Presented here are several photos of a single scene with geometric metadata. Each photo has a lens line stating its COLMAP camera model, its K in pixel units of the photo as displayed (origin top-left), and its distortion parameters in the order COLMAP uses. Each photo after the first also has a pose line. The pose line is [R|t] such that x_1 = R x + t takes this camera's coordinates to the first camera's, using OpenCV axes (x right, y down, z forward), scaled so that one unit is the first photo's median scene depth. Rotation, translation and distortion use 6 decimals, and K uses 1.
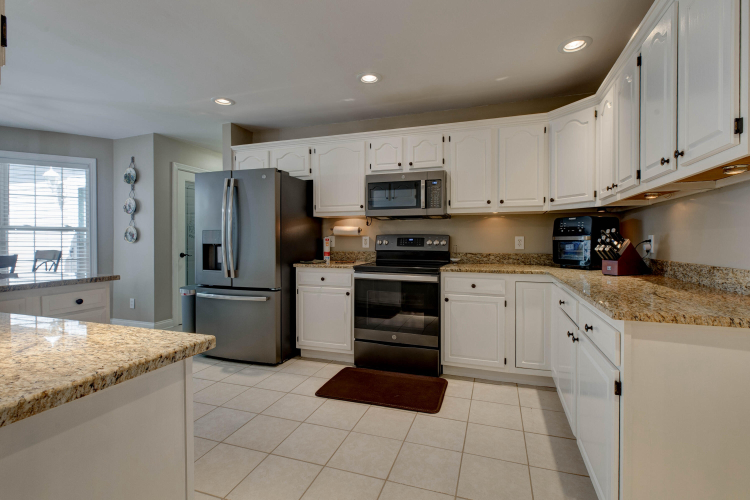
lens RADIAL K [[334.2, 0, 378.8], [0, 334.2, 246.5], [0, 0, 1]] dist [0.008982, -0.002048]
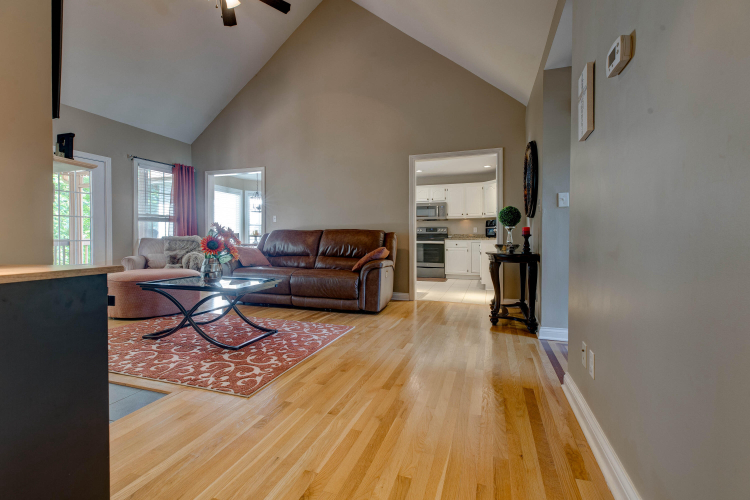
lens RADIAL K [[334.2, 0, 379.5], [0, 334.2, 243.8], [0, 0, 1]] dist [0.008982, -0.002048]
pose [[0.999905, -0.002777, 0.013520, -0.350356], [0.002893, 0.999959, -0.008588, 0.116963], [-0.013495, 0.008626, 0.999872, -1.572975]]
